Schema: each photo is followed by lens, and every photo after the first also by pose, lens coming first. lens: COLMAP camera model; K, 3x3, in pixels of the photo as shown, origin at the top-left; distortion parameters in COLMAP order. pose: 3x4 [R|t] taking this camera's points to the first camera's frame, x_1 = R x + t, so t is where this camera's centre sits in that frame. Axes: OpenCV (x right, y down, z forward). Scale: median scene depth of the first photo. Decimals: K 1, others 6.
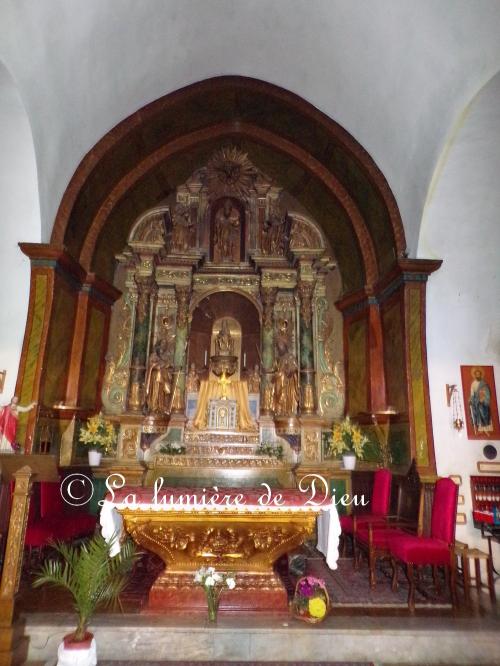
lens RADIAL K [[429.5, 0, 245.7], [0, 429.5, 334.8], [0, 0, 1]] dist [-0.005172, 0.000278]
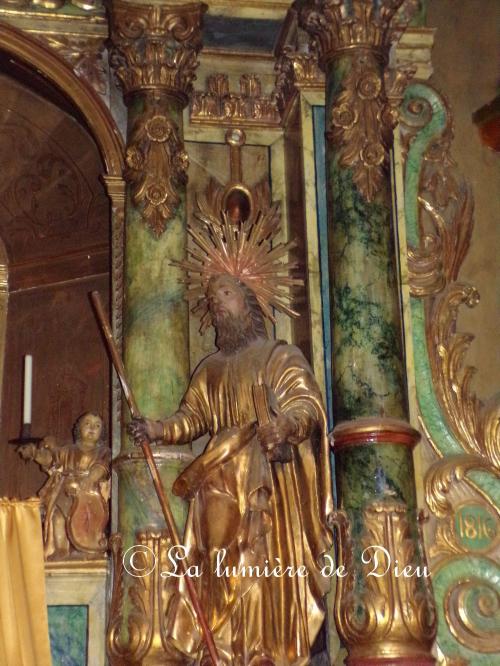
lens RADIAL K [[1437.6, 0, 235.1], [0, 1437.6, 332.8], [0, 0, 1]] dist [0.404421, 0.082953]
pose [[0.987971, 0.011296, 0.154227, -0.011855], [0.000975, 0.996854, -0.079255, 0.090831], [-0.154637, 0.078452, 0.984852, 0.382743]]
